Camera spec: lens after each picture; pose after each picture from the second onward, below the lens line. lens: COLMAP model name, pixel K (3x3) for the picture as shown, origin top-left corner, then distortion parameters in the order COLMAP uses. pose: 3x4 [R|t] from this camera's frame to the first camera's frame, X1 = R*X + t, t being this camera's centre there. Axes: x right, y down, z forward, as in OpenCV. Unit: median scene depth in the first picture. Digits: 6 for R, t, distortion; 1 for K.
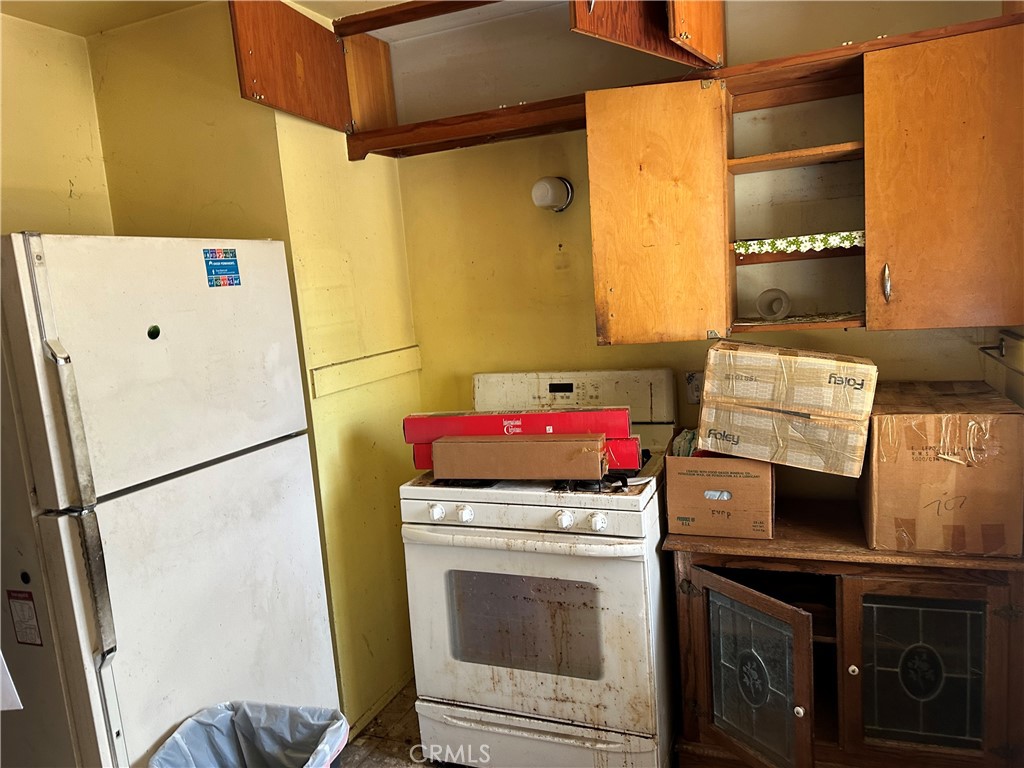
lens RADIAL K [[760.8, 0, 512.7], [0, 760.8, 382.3], [0, 0, 1]] dist [0.008617, -0.021519]
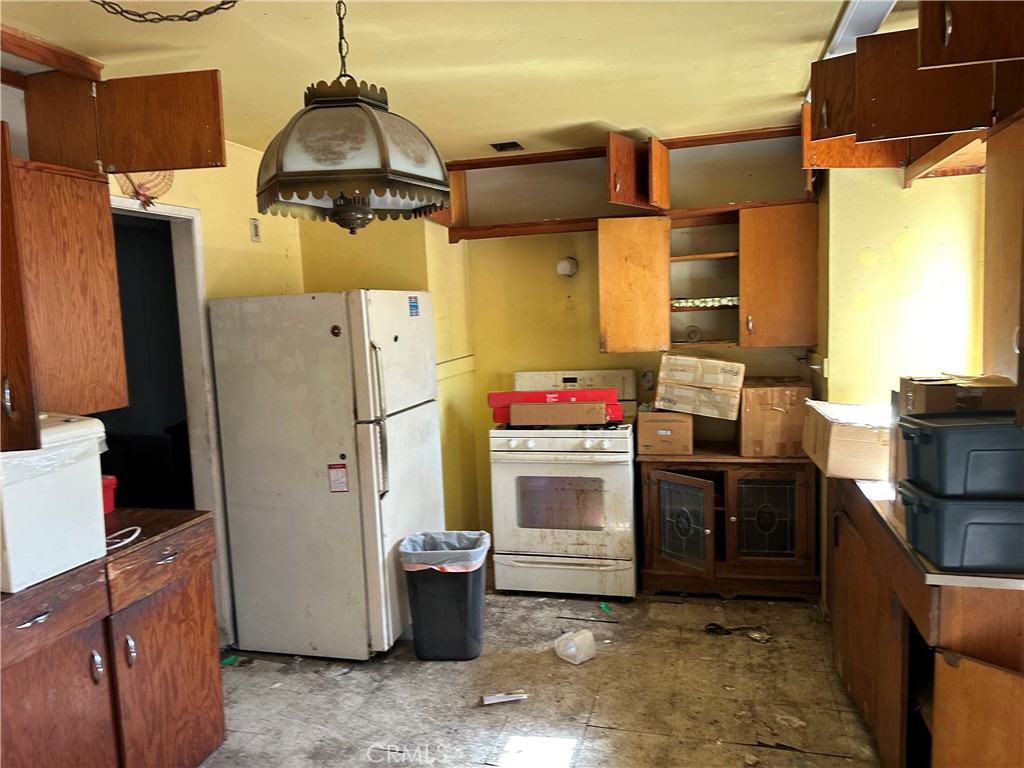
lens RADIAL K [[716.6, 0, 514.3], [0, 716.6, 389.4], [0, 0, 1]] dist [0.059208, -0.068932]
pose [[0.992407, 0.016766, 0.121849, -0.322769], [-0.013180, 0.999458, -0.030177, 0.098898], [-0.122289, 0.028342, 0.992090, -0.736257]]
